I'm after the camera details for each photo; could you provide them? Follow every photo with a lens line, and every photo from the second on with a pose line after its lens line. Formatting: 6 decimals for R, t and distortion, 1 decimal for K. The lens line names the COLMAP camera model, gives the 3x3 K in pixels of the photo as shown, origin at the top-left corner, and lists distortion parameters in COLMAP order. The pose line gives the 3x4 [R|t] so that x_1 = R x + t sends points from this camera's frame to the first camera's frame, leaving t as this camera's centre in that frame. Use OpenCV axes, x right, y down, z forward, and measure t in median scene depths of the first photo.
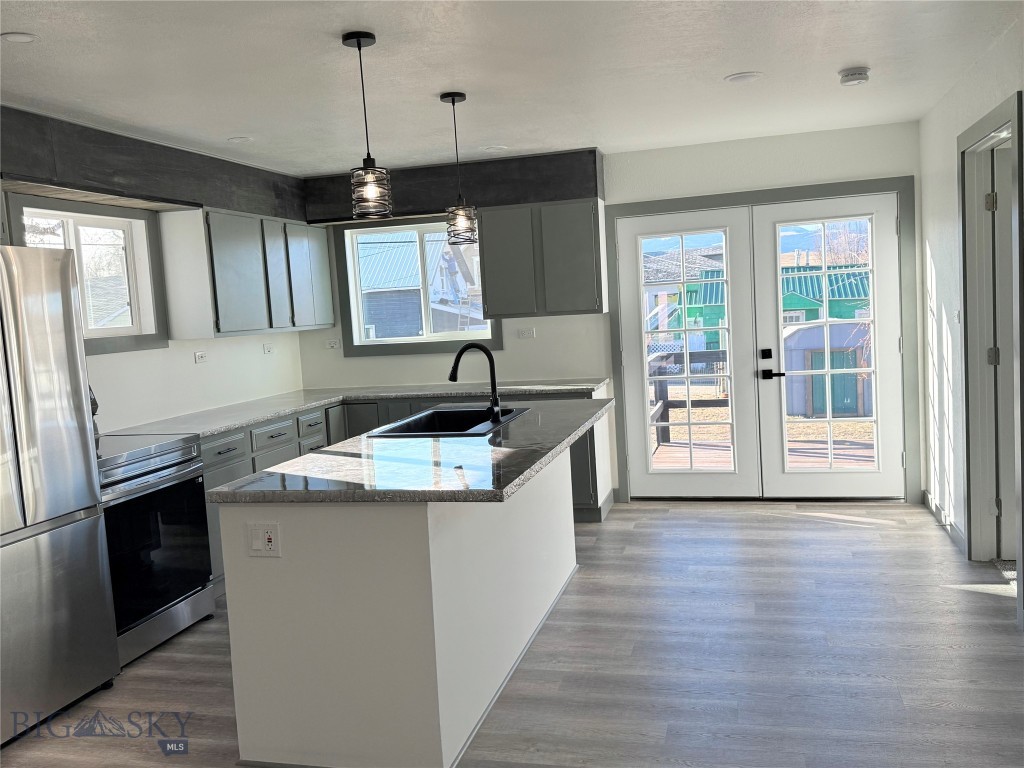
lens RADIAL K [[903.4, 0, 509.1], [0, 903.4, 403.5], [0, 0, 1]] dist [0.071465, -0.050183]
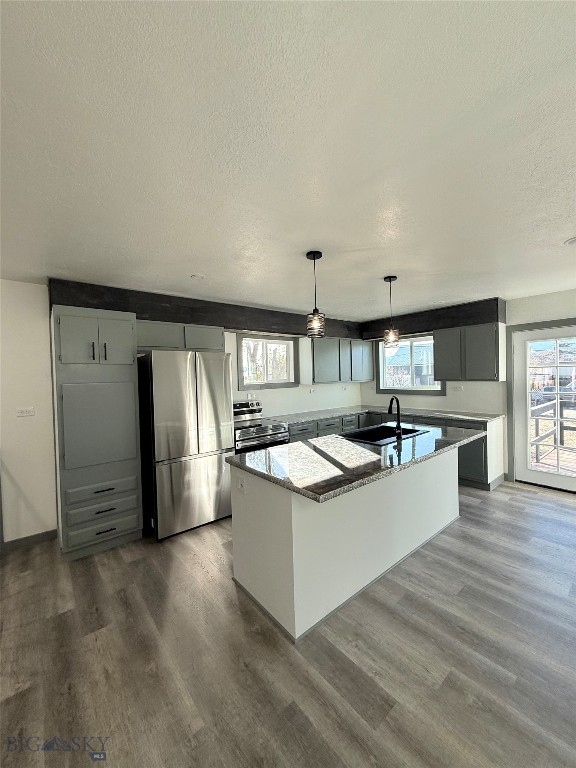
lens RADIAL K [[306.6, 0, 289.2], [0, 306.6, 383.5], [0, 0, 1]] dist [-0.000117, -0.000065]
pose [[0.814123, 0.051839, -0.578374, 0.119842], [-0.084318, 0.996005, -0.029416, -0.039600], [0.574538, 0.072716, 0.815241, 0.219929]]
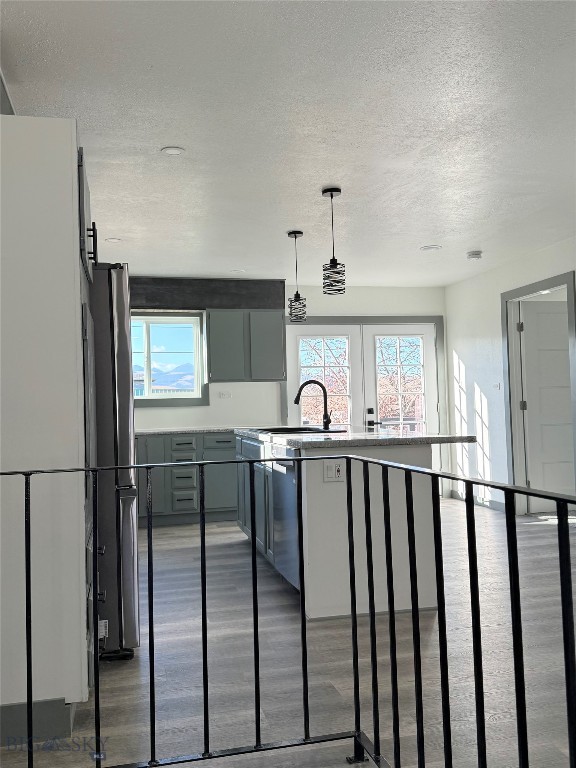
lens RADIAL K [[677.5, 0, 286.4], [0, 677.5, 386.6], [0, 0, 1]] dist [0.071465, -0.050183]
pose [[0.883235, 0.049319, 0.466329, -0.453891], [0.025104, 0.988055, -0.152046, 0.089864], [-0.468257, 0.145999, 0.871447, -0.024895]]
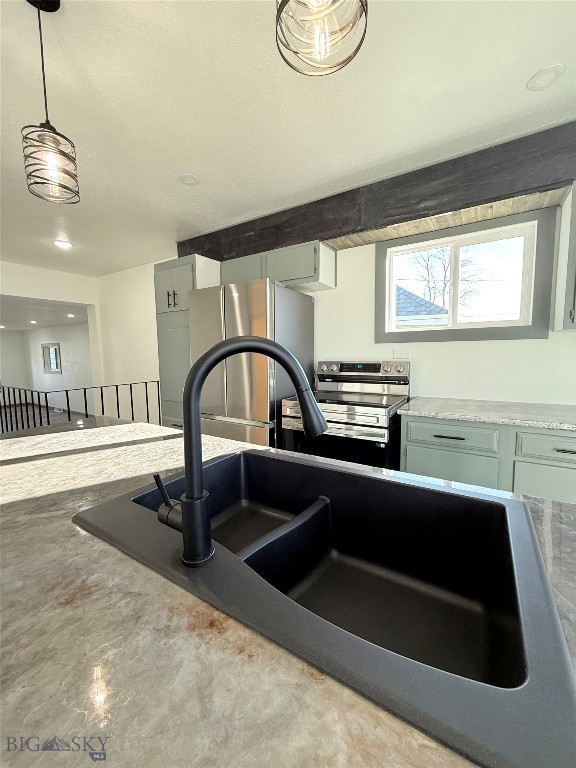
lens RADIAL K [[306.6, 0, 288.8], [0, 306.6, 381.3], [0, 0, 1]] dist [-0.000117, -0.000065]
pose [[-0.300155, 0.157458, -0.940805, 0.056961], [-0.071598, 0.979781, 0.186823, -0.052507], [0.951200, 0.123436, -0.282812, 0.747187]]
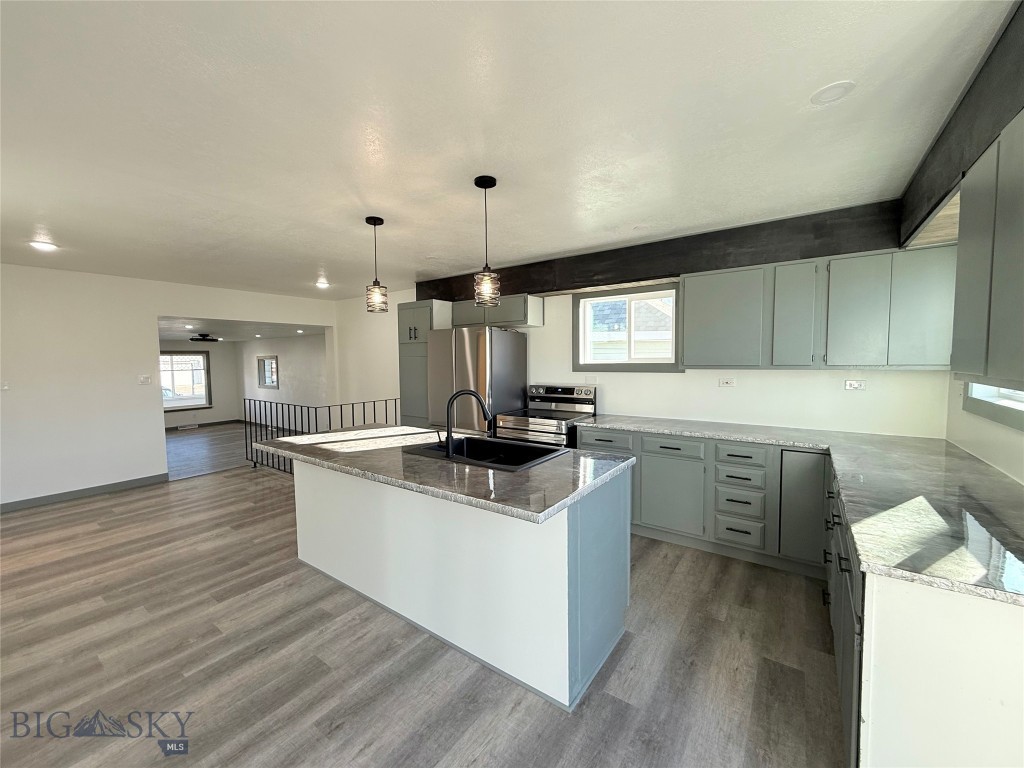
lens RADIAL K [[408.7, 0, 509.2], [0, 408.7, 385.5], [0, 0, 1]] dist [-0.000117, -0.000065]
pose [[-0.359989, 0.125045, -0.924539, 0.318170], [-0.069382, 0.984645, 0.160189, -0.116263], [0.930373, 0.121813, -0.345785, 0.881156]]
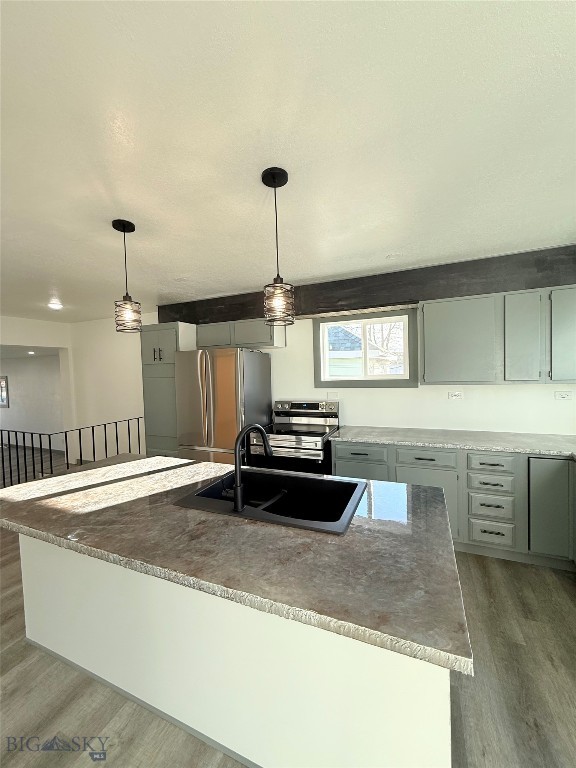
lens RADIAL K [[306.6, 0, 289.4], [0, 306.6, 382.4], [0, 0, 1]] dist [-0.000117, -0.000065]
pose [[-0.144507, 0.105576, -0.983855, 0.203838], [-0.068290, 0.990857, 0.116357, -0.110079], [0.987144, 0.084002, -0.135976, 0.765316]]
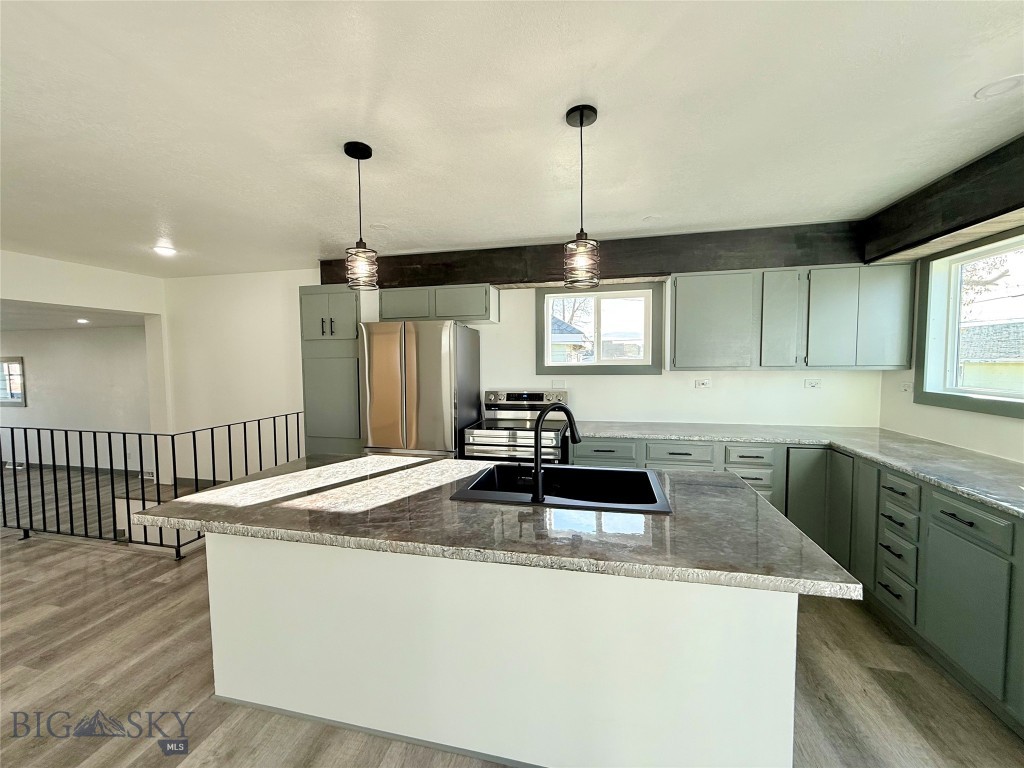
lens RADIAL K [[408.7, 0, 509.5], [0, 408.7, 385.4], [0, 0, 1]] dist [-0.000117, -0.000065]
pose [[0.029797, 0.122528, -0.992018, 0.247021], [-0.100355, 0.987810, 0.118994, -0.088885], [0.994505, 0.096008, 0.041730, 0.667084]]
